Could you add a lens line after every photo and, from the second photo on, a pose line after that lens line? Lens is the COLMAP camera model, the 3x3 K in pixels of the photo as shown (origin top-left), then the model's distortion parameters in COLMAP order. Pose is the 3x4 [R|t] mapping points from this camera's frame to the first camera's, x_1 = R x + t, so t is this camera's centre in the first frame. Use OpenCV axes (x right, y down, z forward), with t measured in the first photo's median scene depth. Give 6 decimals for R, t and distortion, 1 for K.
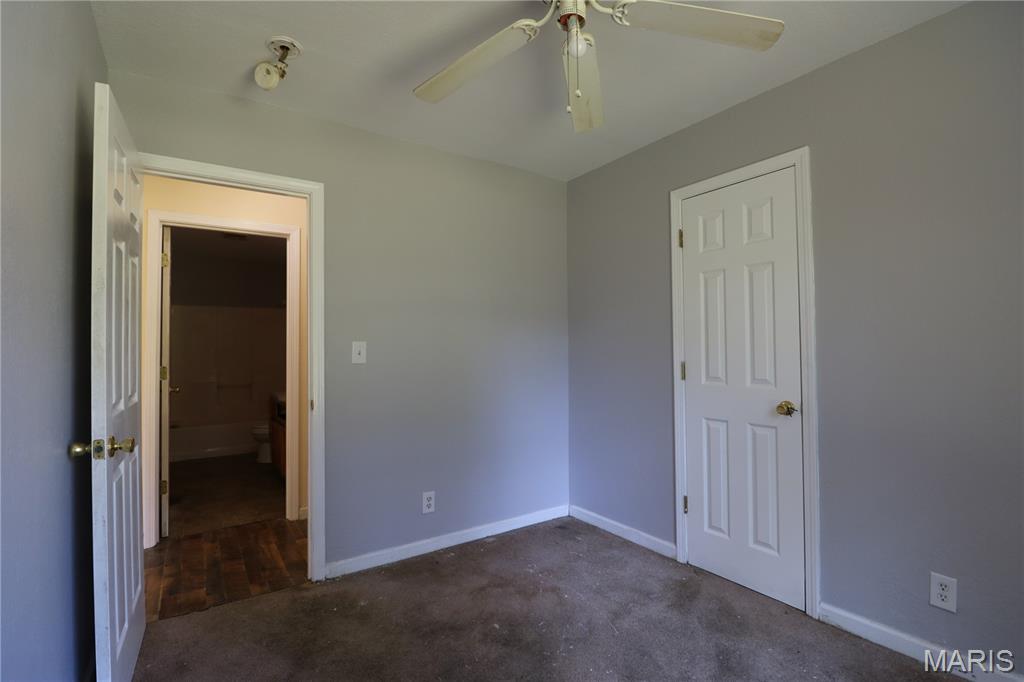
lens RADIAL K [[478.2, 0, 508.2], [0, 478.2, 338.8], [0, 0, 1]] dist [0.000170, -0.011663]
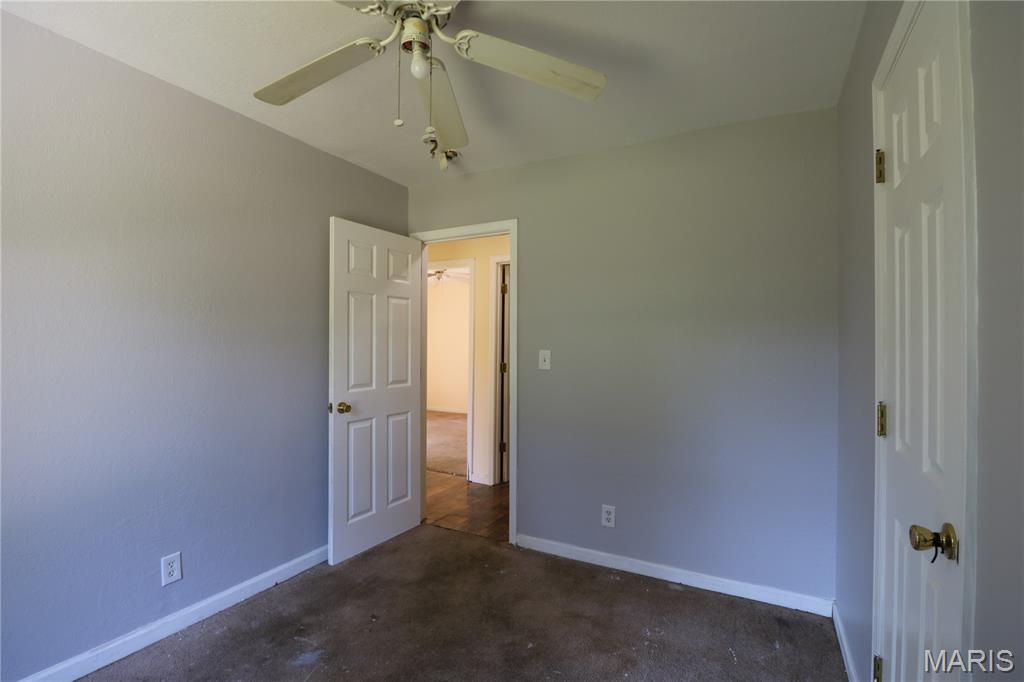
lens RADIAL K [[471.7, 0, 505.6], [0, 471.7, 339.5], [0, 0, 1]] dist [-0.002337, -0.010989]
pose [[0.465892, 0.000595, -0.884841, 0.645147], [0.006233, 0.999973, 0.003955, -0.024484], [0.884820, -0.007357, 0.465876, 0.409225]]
